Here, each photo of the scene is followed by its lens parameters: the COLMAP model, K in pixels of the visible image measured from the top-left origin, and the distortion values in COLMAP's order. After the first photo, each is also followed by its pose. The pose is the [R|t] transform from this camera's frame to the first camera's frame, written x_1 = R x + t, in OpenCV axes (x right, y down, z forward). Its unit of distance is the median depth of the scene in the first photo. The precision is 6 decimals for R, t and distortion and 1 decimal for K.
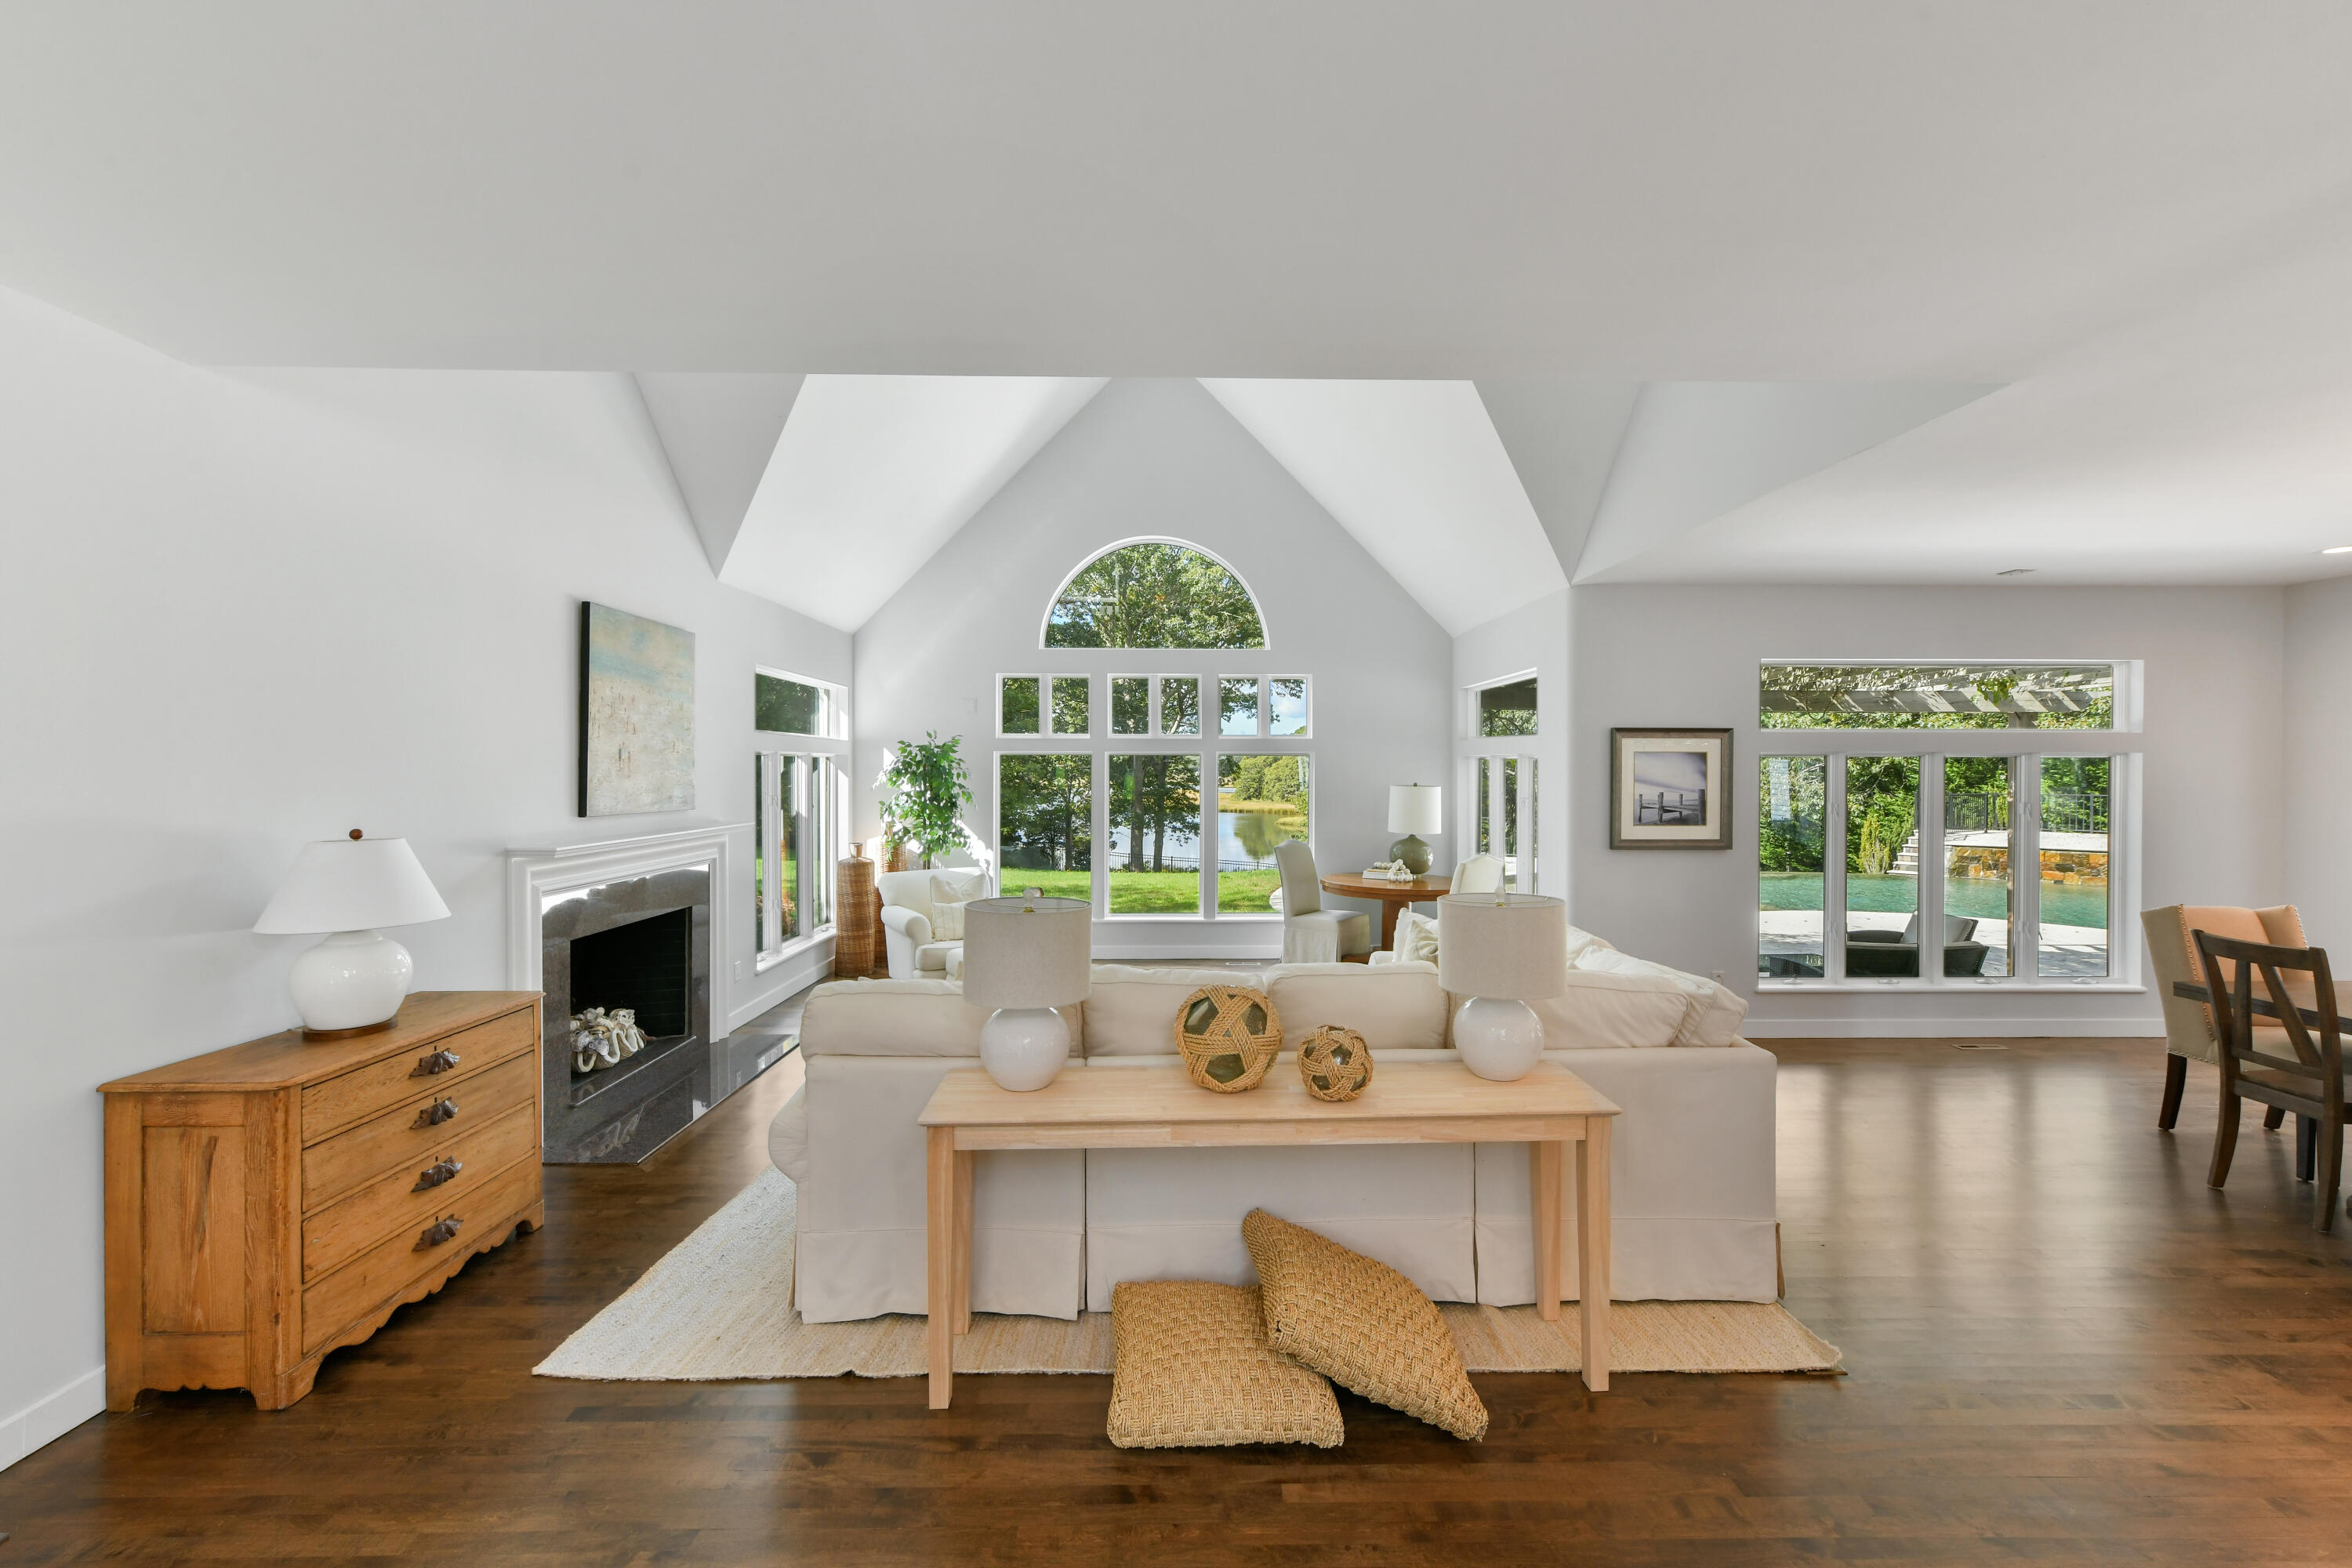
lens RADIAL K [[949.1, 0, 1197.9], [0, 949.1, 779.4], [0, 0, 1]] dist [-0.000460, 0.001815]
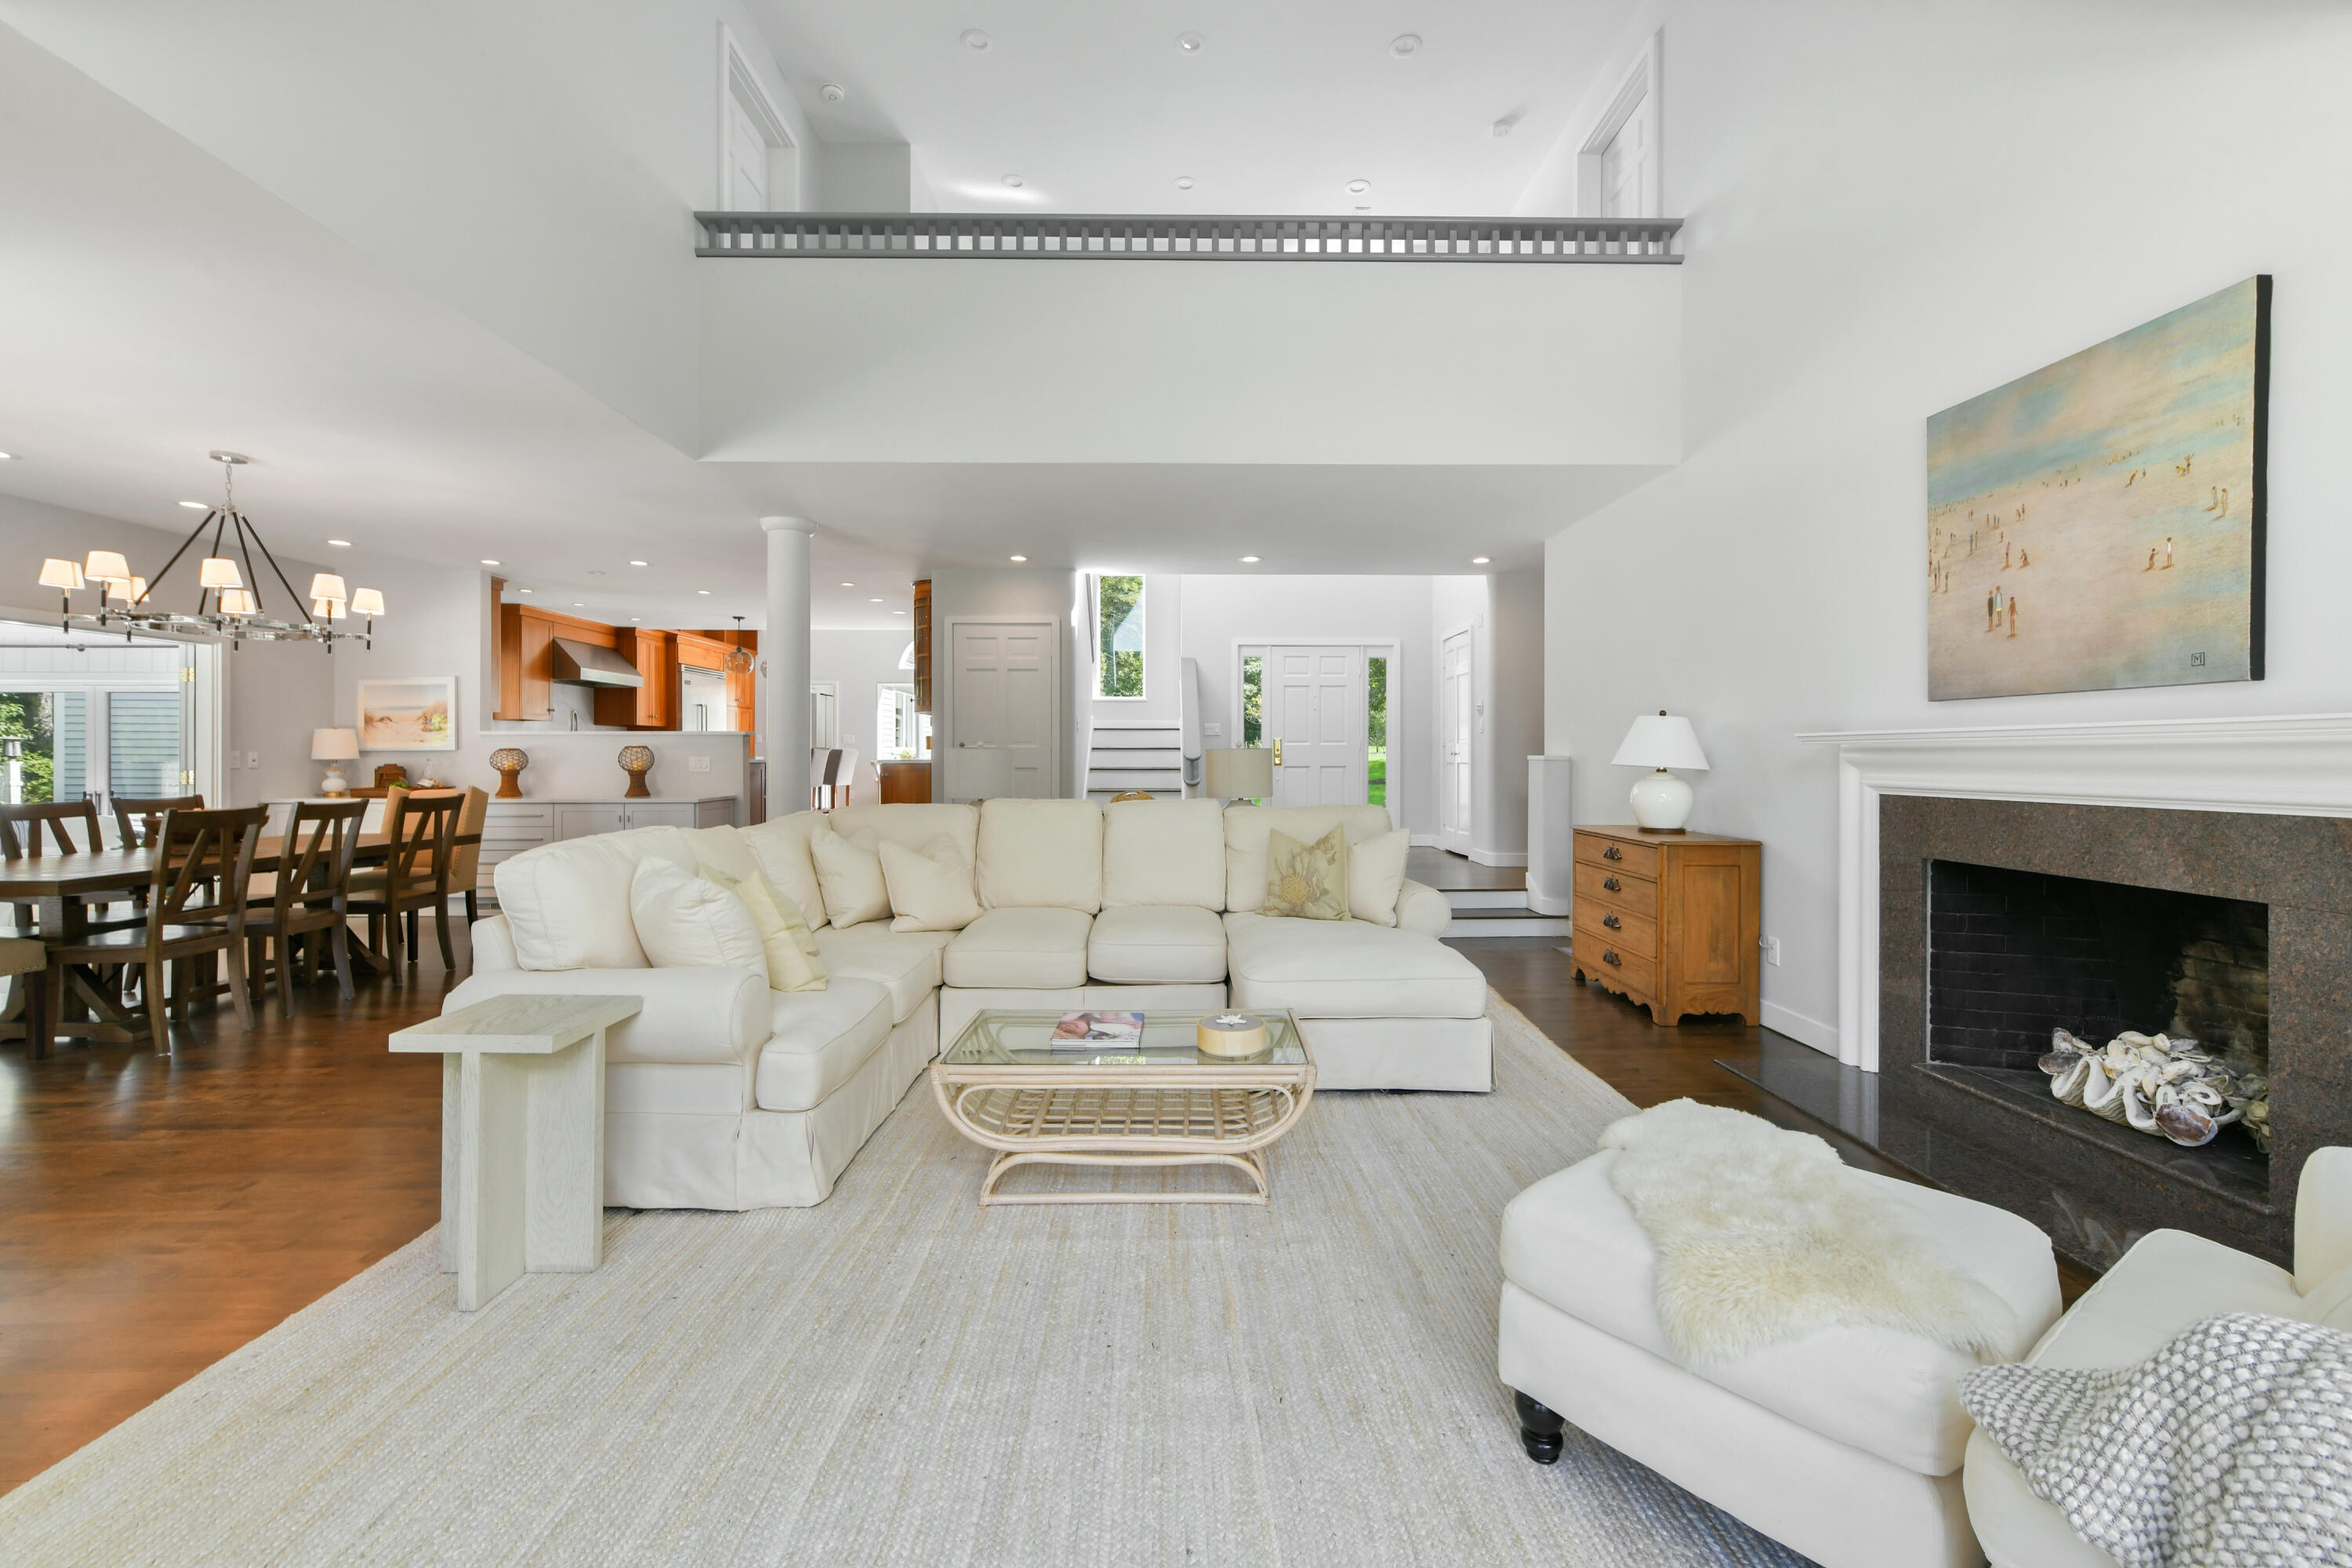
lens RADIAL K [[949.1, 0, 1186.3], [0, 949.1, 767.4], [0, 0, 1]] dist [-0.000460, 0.001815]
pose [[-0.999945, 0.000010, -0.010488, -0.027198], [-0.000237, 0.999723, 0.023554, 0.055723], [0.010485, 0.023555, -0.999668, 1.294028]]
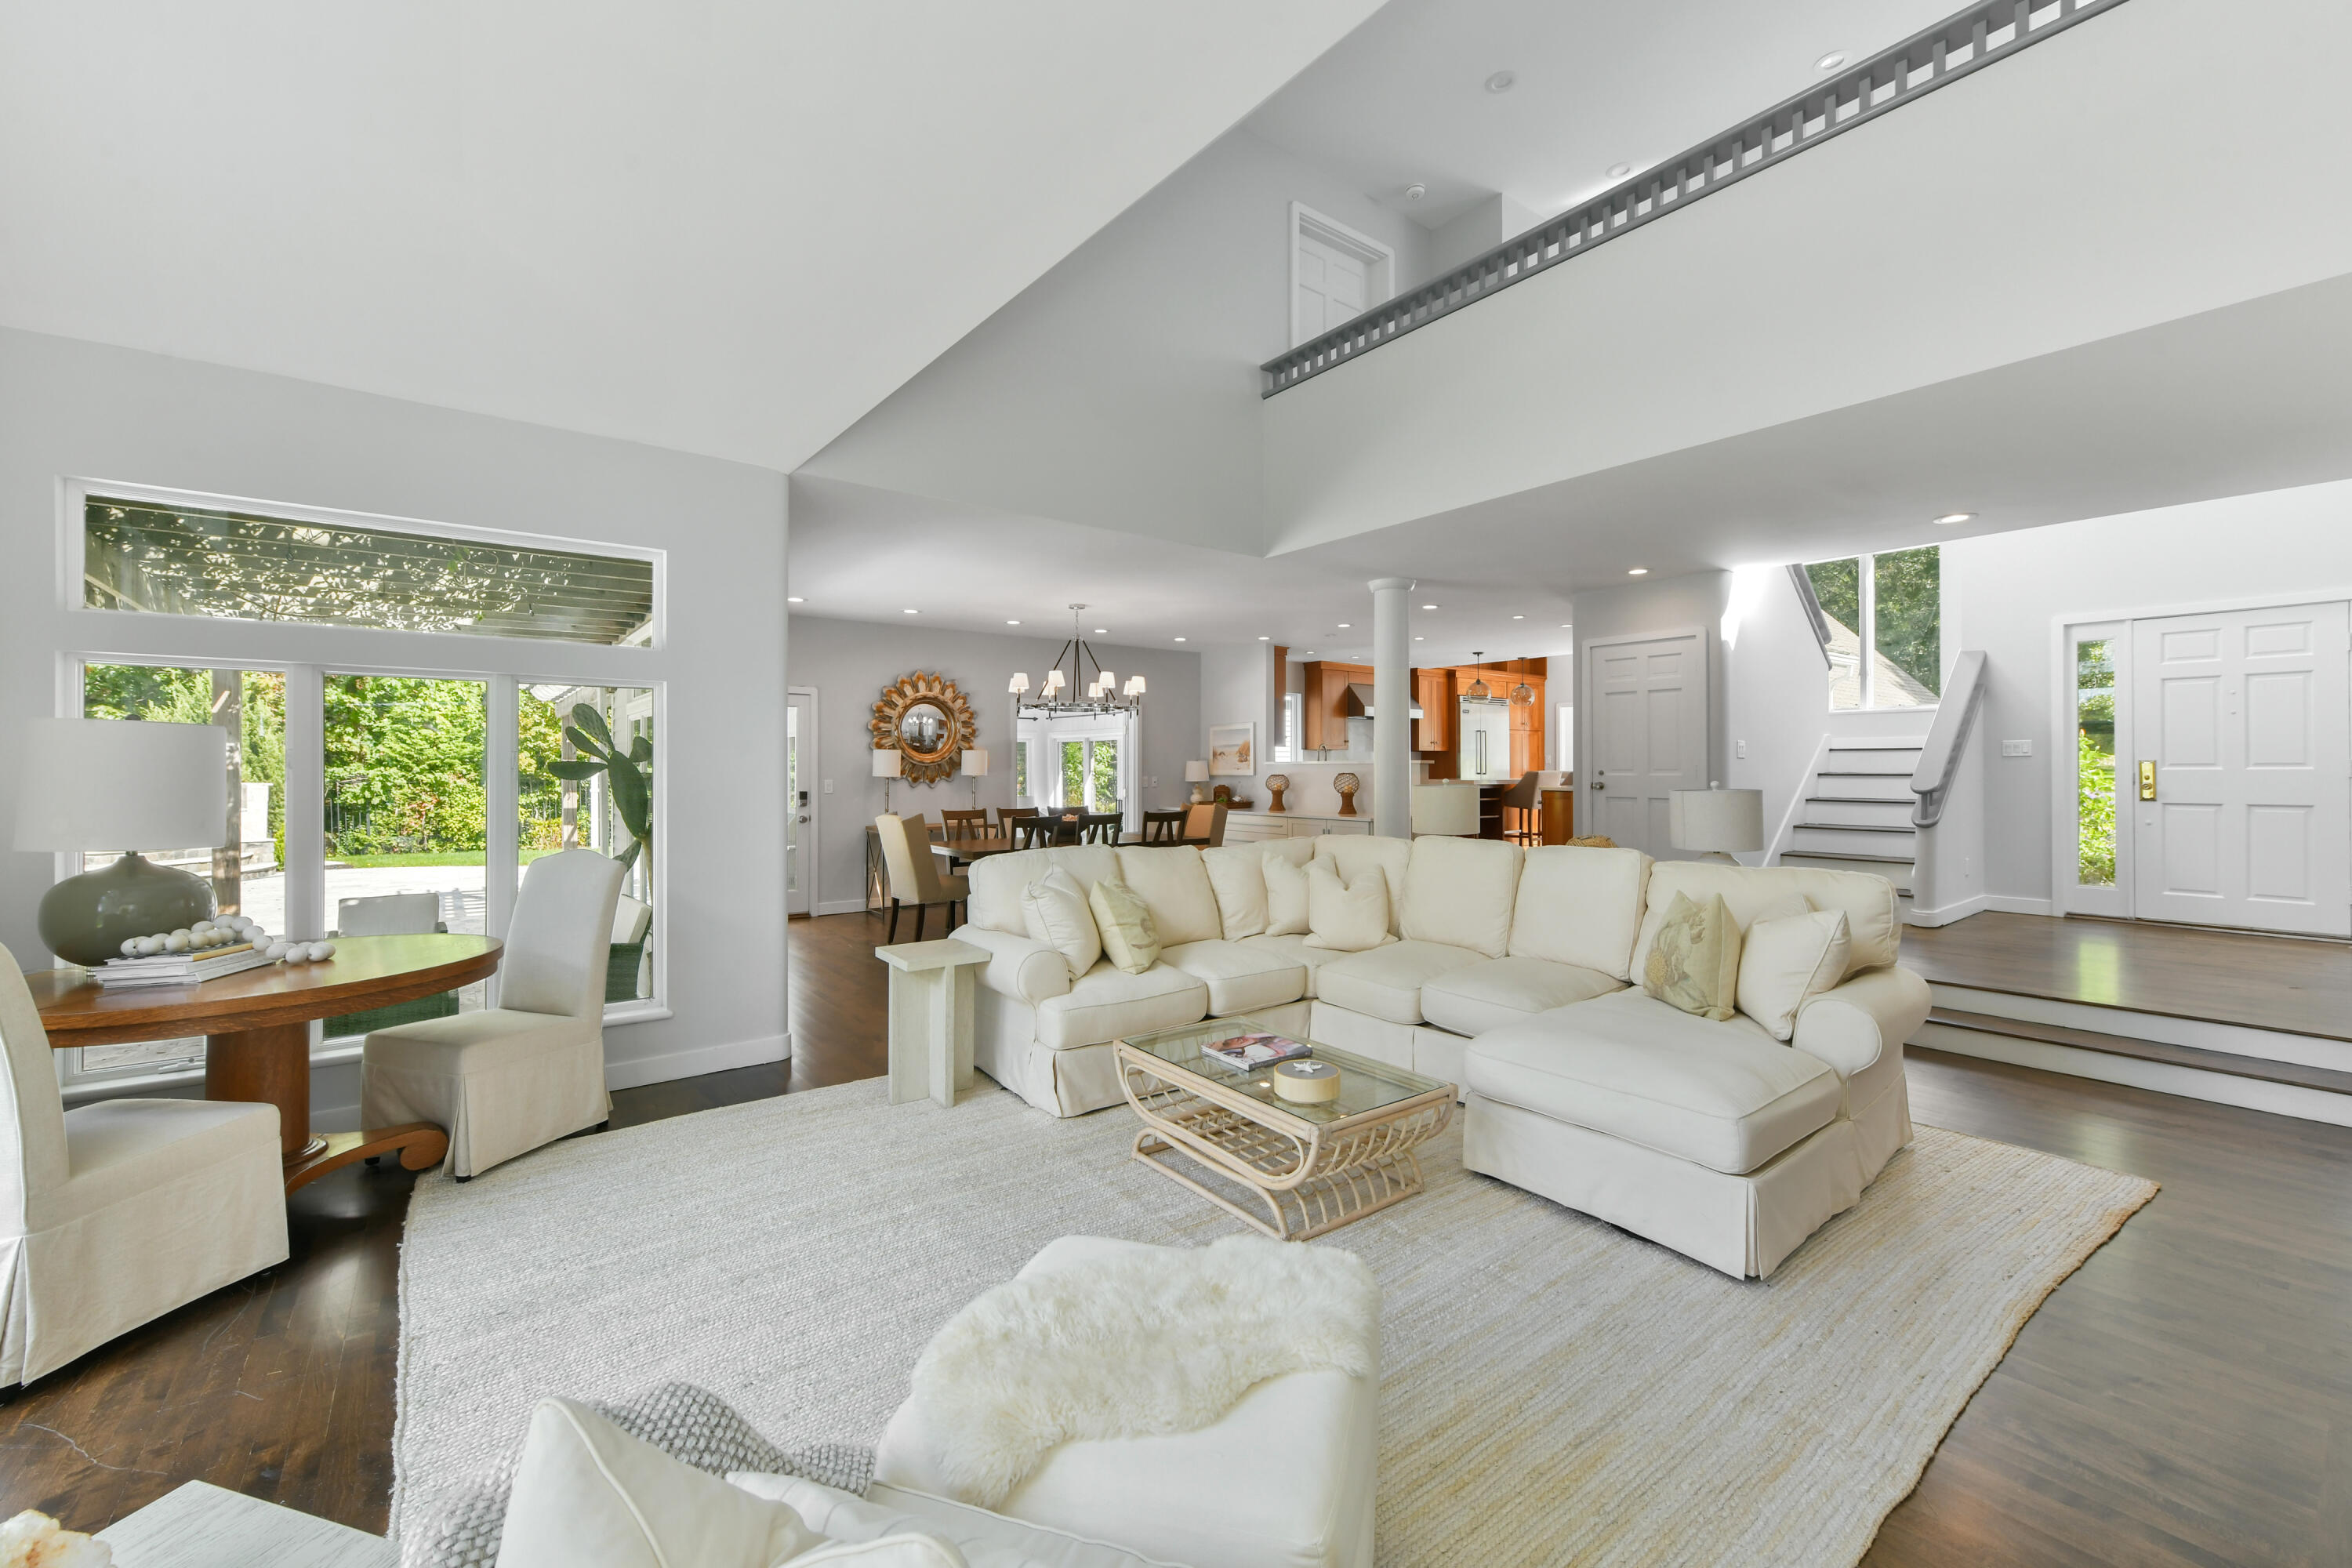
lens RADIAL K [[949.1, 0, 1177.3], [0, 949.1, 772.7], [0, 0, 1]] dist [-0.000460, 0.001815]
pose [[-0.602046, -0.003320, 0.798454, -0.402076], [0.009764, 0.999886, 0.011520, 0.034583], [-0.798401, 0.014732, -0.601945, 1.171896]]
